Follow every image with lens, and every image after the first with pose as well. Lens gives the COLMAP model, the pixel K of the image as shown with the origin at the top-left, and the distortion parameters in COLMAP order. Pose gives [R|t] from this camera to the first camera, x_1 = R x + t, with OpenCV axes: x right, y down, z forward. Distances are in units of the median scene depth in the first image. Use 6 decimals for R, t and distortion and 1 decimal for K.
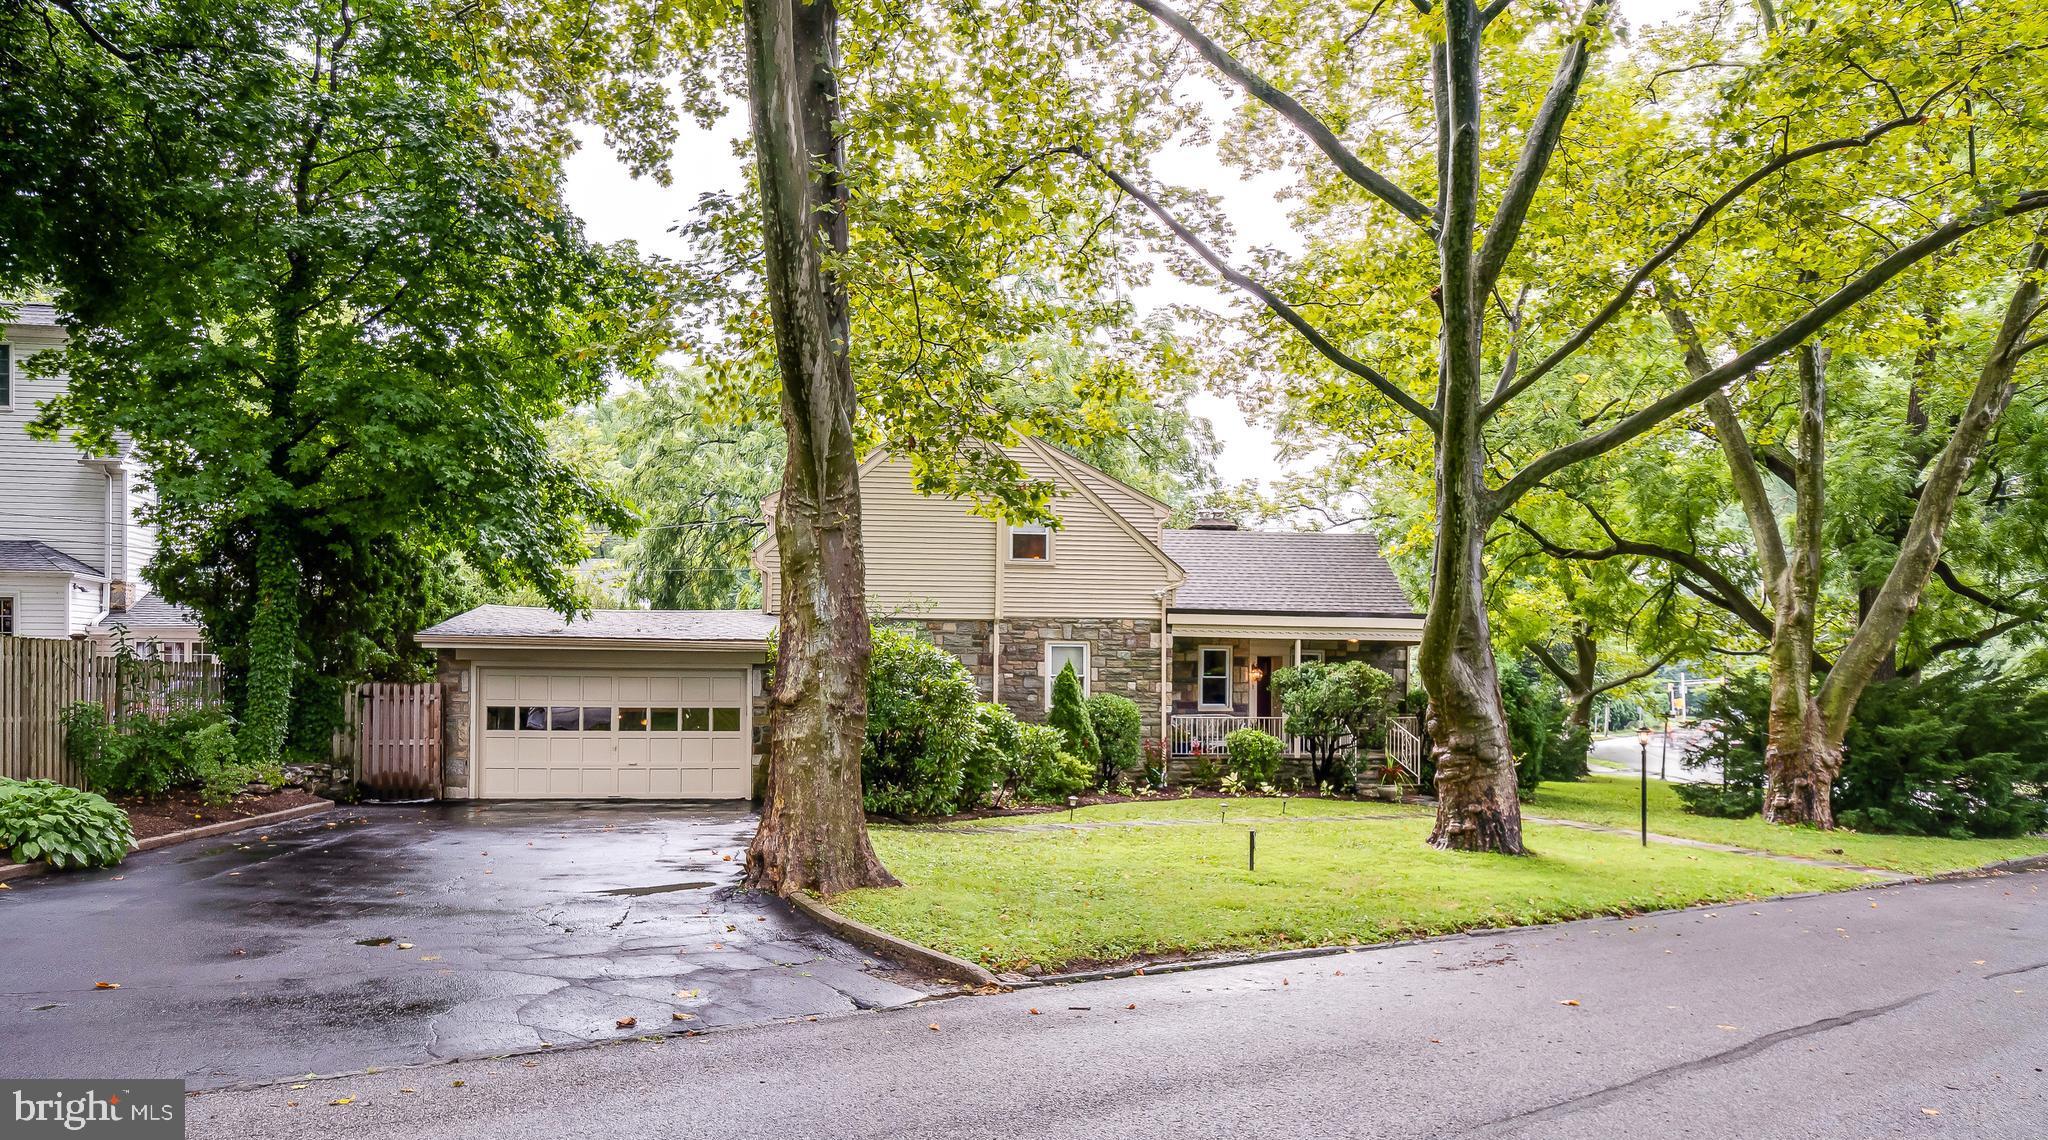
lens RADIAL K [[1441.1, 0, 1024.0], [0, 1441.1, 661.8], [0, 0, 1]] dist [0.001544, -0.000177]
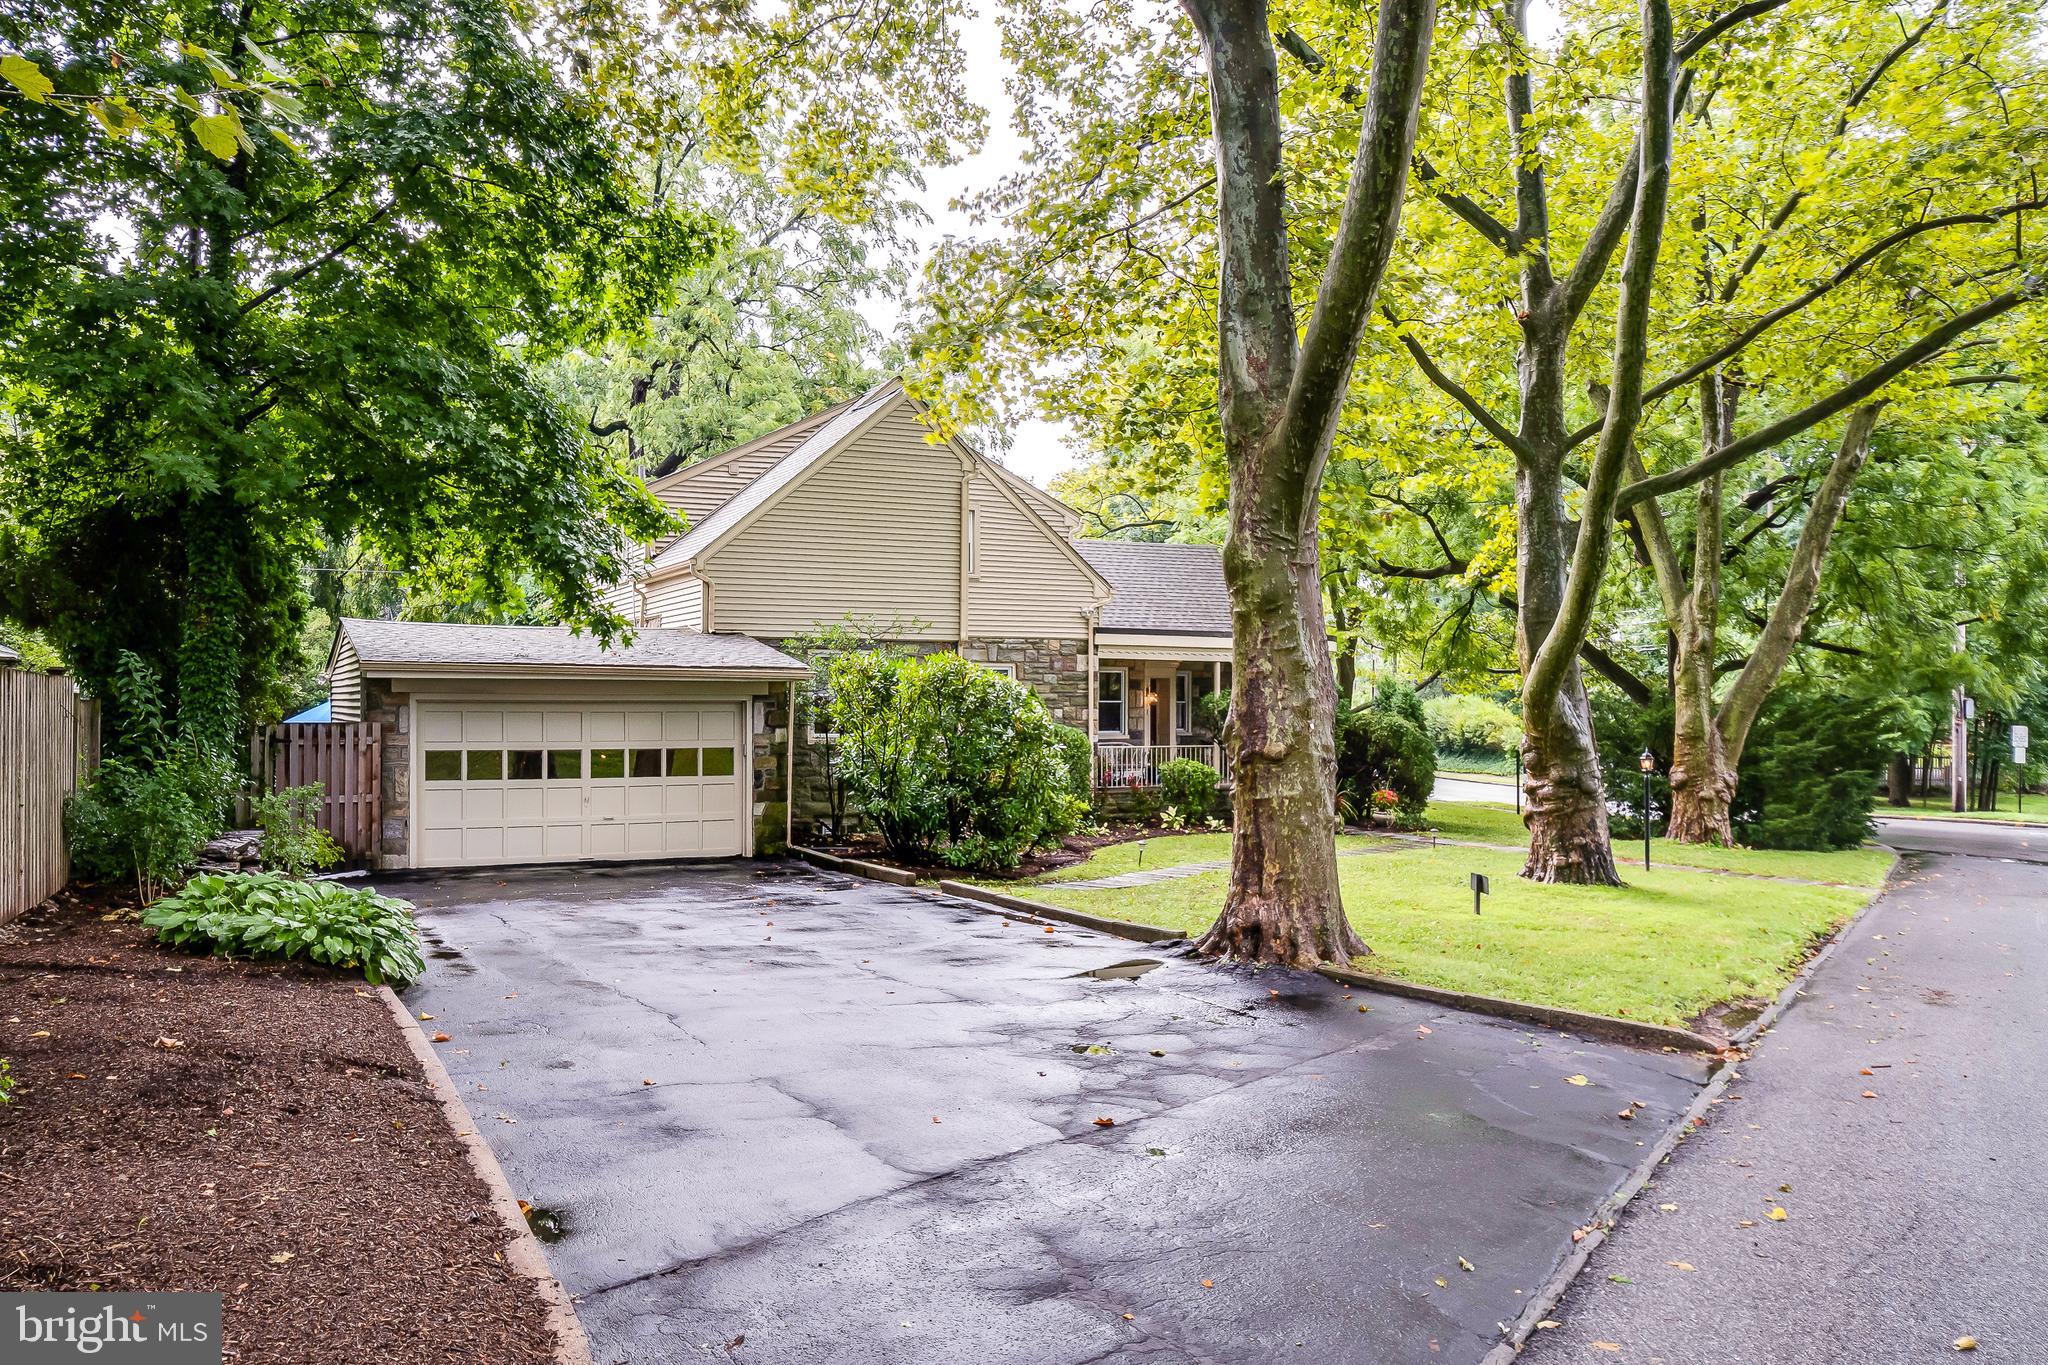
lens RADIAL K [[1657.9, 0, 1024.0], [0, 1657.9, 682.5], [0, 0, 1]] dist [0.004193, 0.001133]
pose [[0.944567, -0.001559, 0.328315, -0.355163], [-0.001601, 0.999955, 0.009355, -0.015114], [-0.328315, -0.009362, 0.944522, 0.035790]]
